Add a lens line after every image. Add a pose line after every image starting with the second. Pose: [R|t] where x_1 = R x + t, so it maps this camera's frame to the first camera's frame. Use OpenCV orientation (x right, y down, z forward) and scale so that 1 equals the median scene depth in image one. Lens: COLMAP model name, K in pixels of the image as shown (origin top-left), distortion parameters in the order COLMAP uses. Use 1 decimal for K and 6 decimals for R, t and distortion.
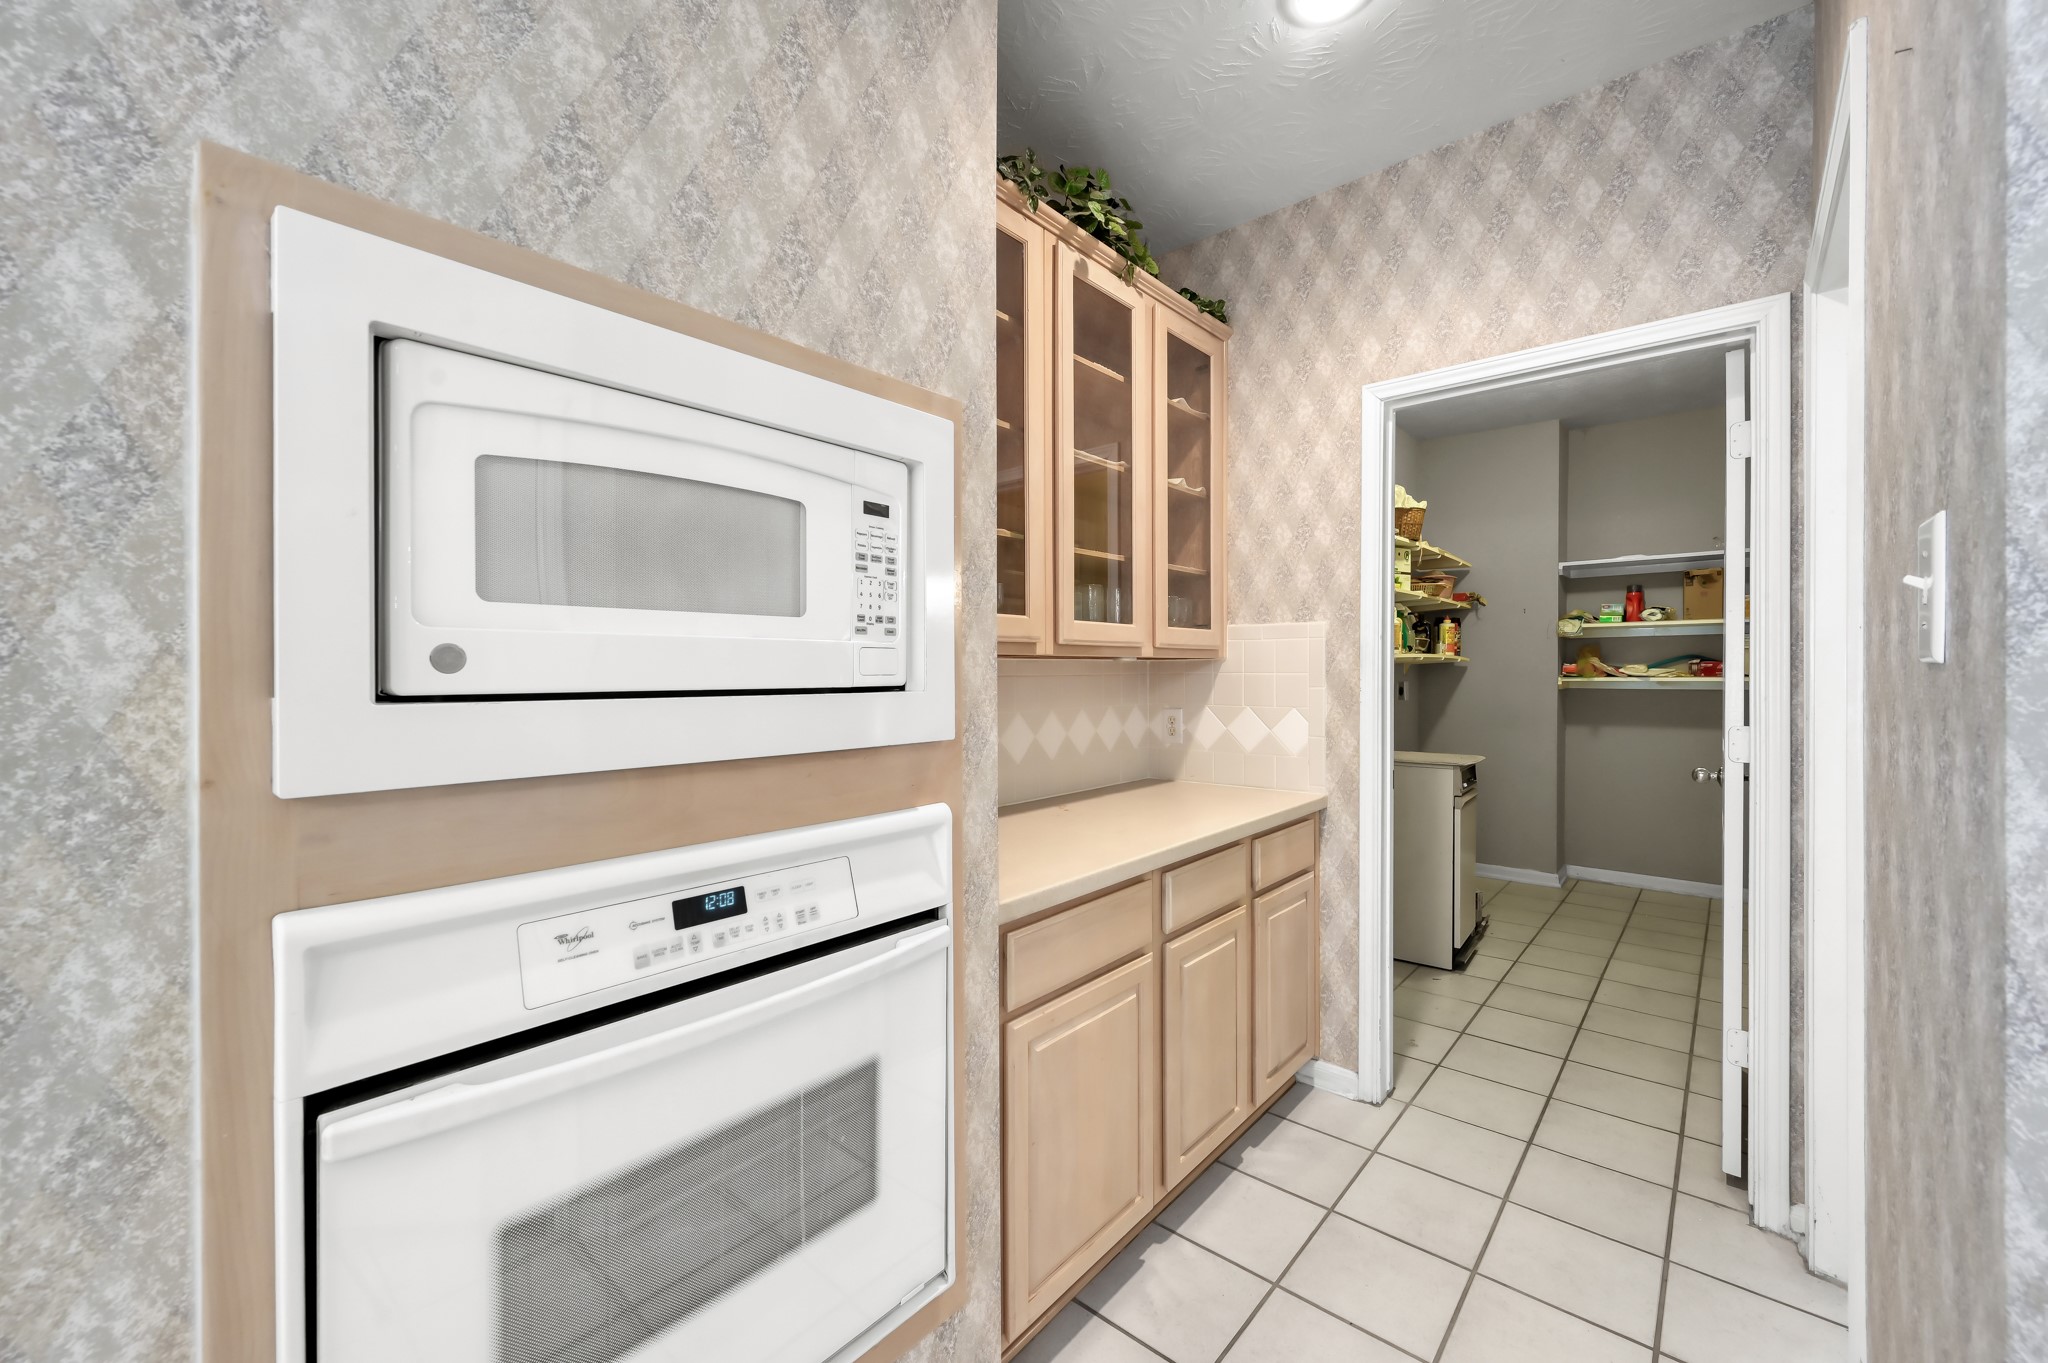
lens RADIAL K [[800.2, 0, 1024.0], [0, 800.2, 681.5], [0, 0, 1]] dist [-0.002237, -0.000207]
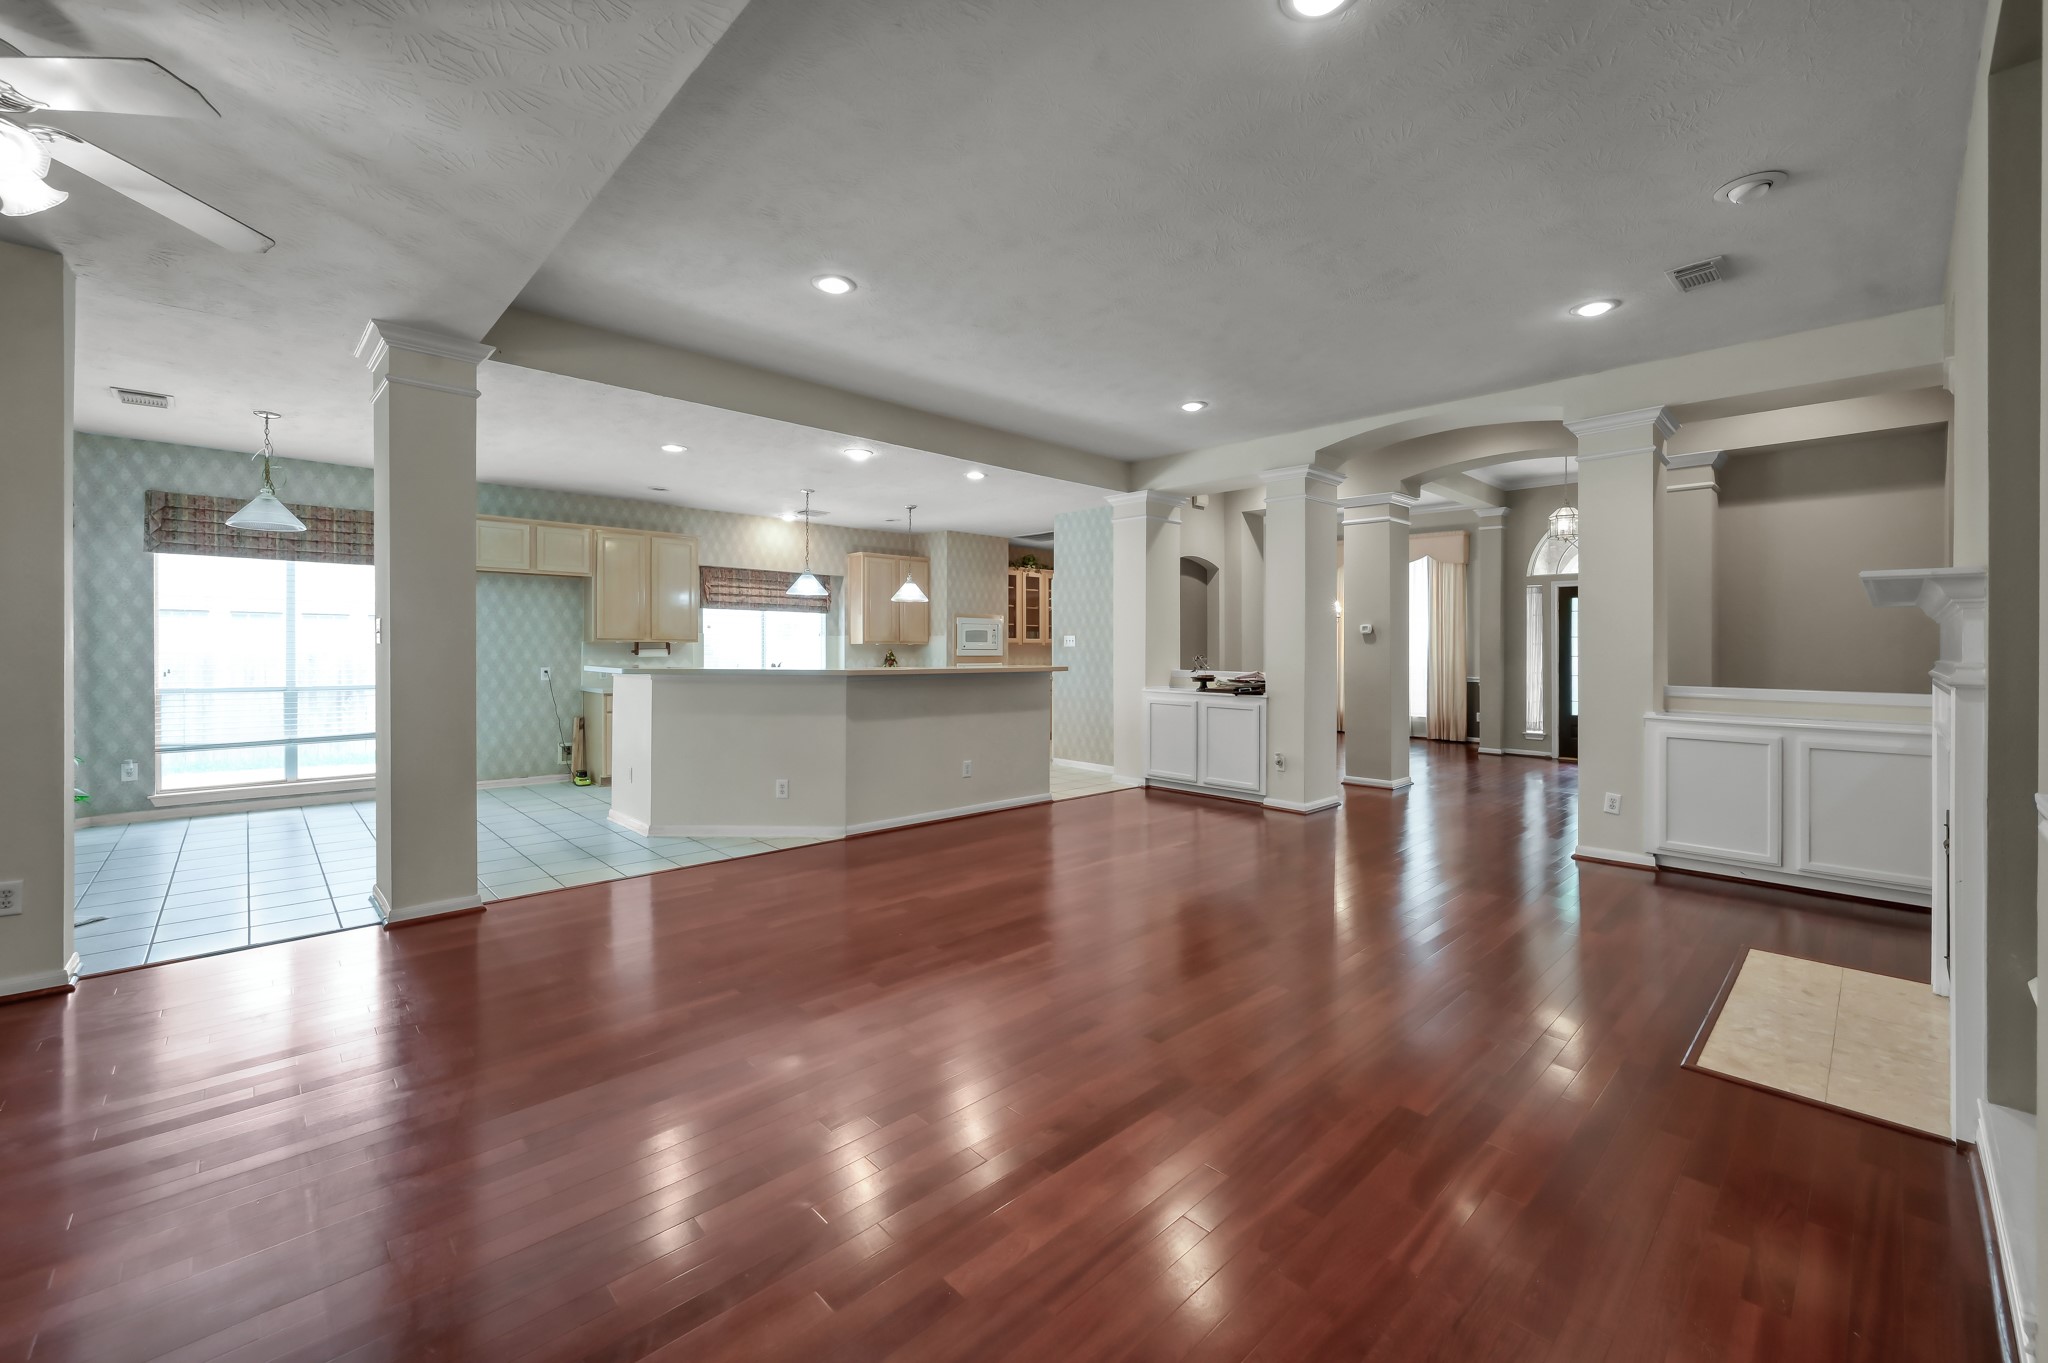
lens RADIAL K [[825.3, 0, 1025.6], [0, 825.3, 650.7], [0, 0, 1]] dist [-0.001906, 0.000124]
pose [[0.996193, 0.005635, -0.086995, 0.344304], [-0.006595, 0.999921, -0.010742, 0.040907], [0.086927, 0.011274, 0.996151, -2.888706]]
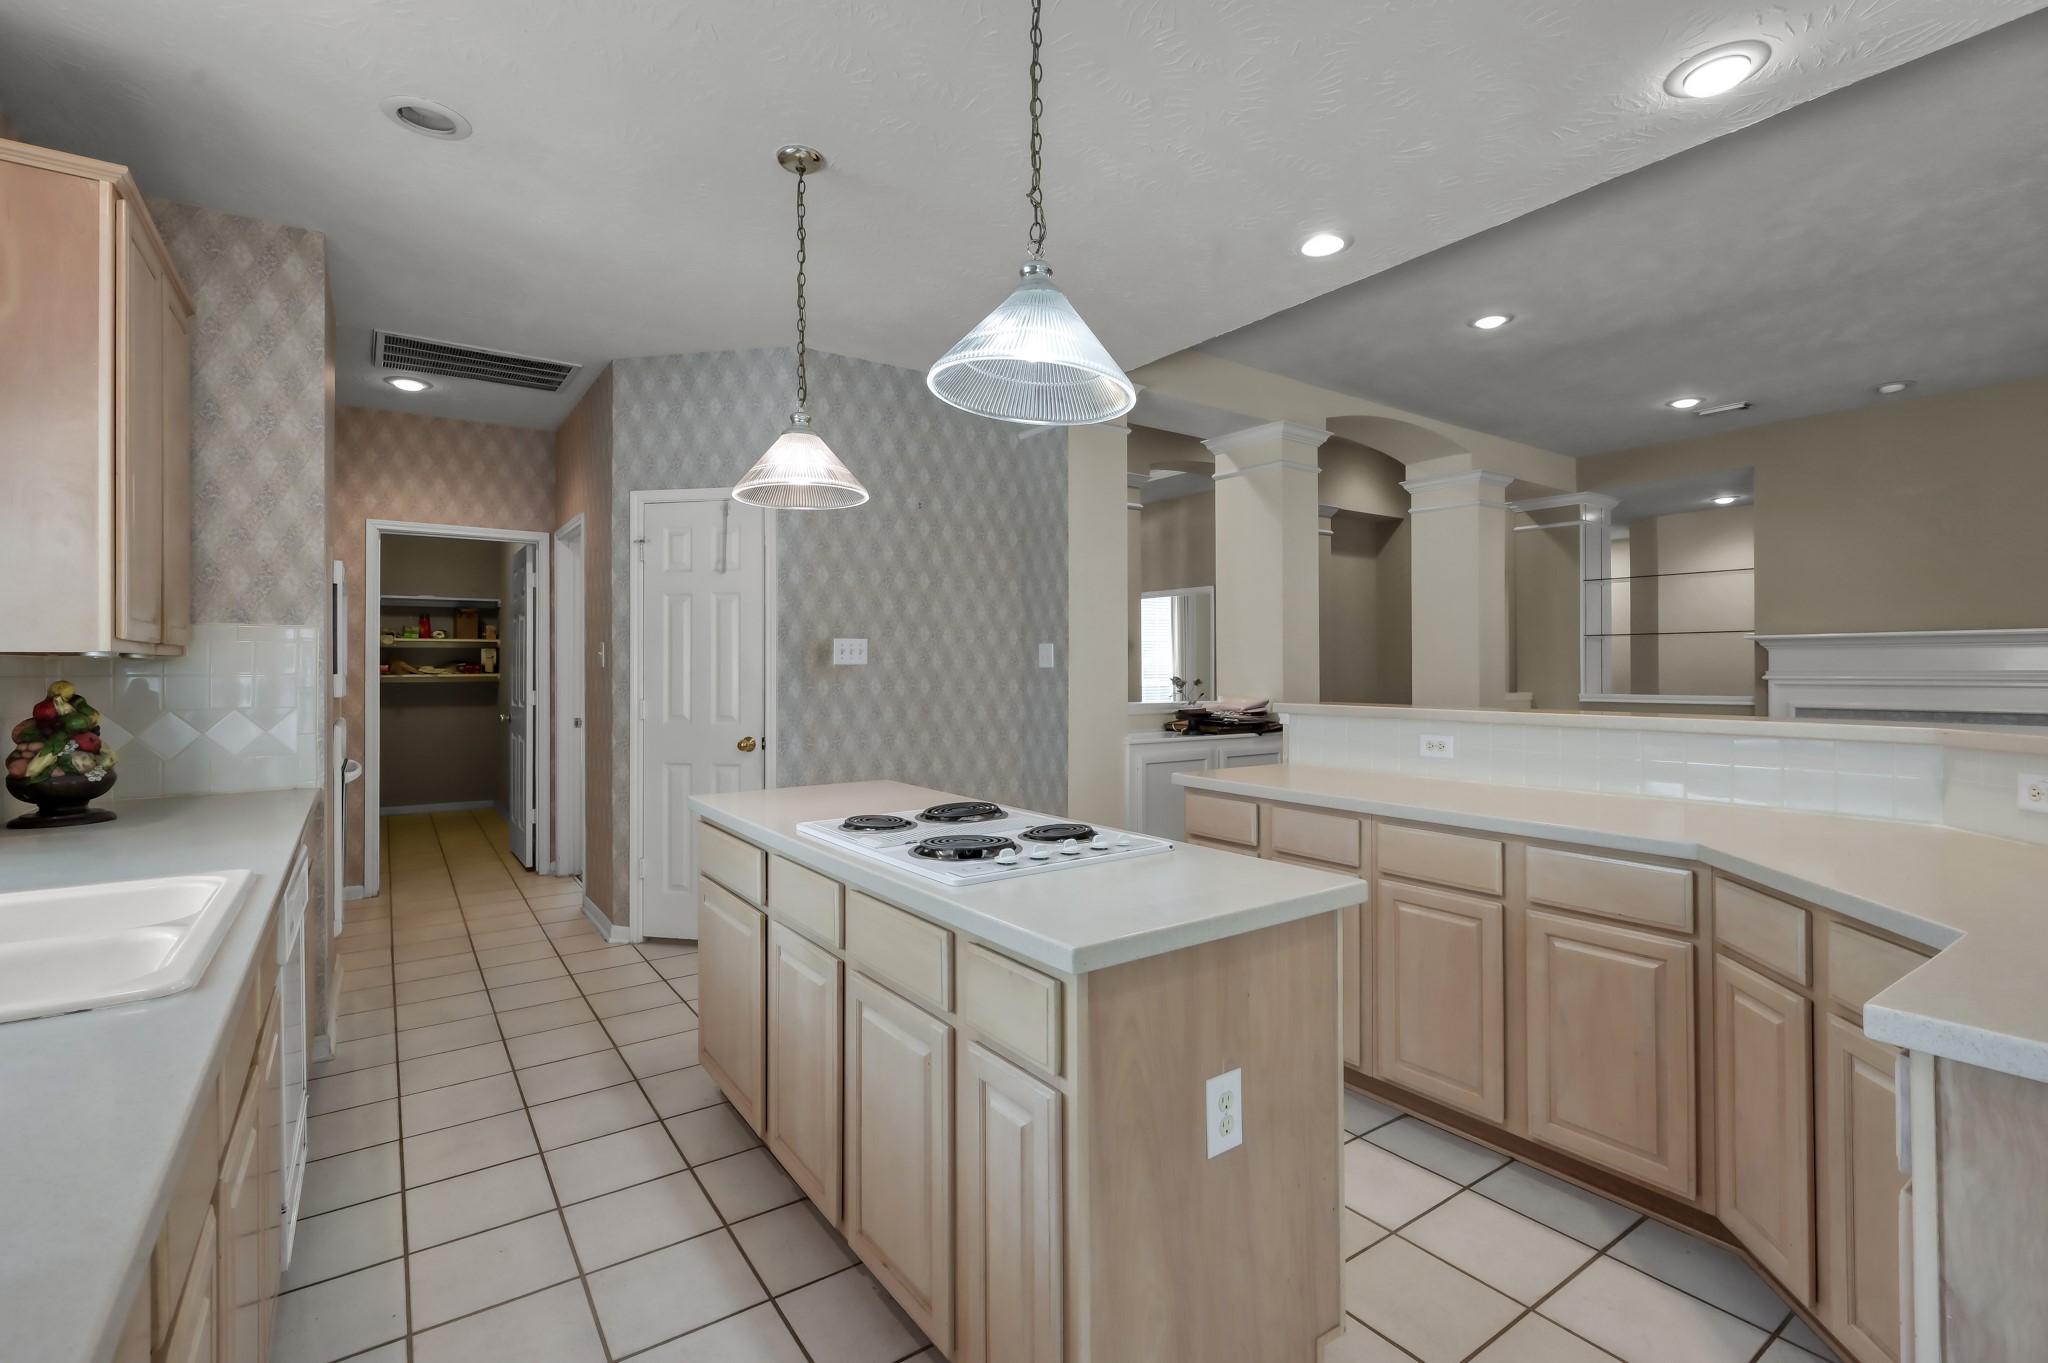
lens RADIAL K [[928.9, 0, 1029.8], [0, 928.9, 652.0], [0, 0, 1]] dist [0.002618, 0.000116]
pose [[0.225568, 0.016185, 0.974093, -0.973921], [0.016472, 0.999656, -0.020424, 0.010762], [-0.974088, 0.020652, 0.225224, -0.727218]]
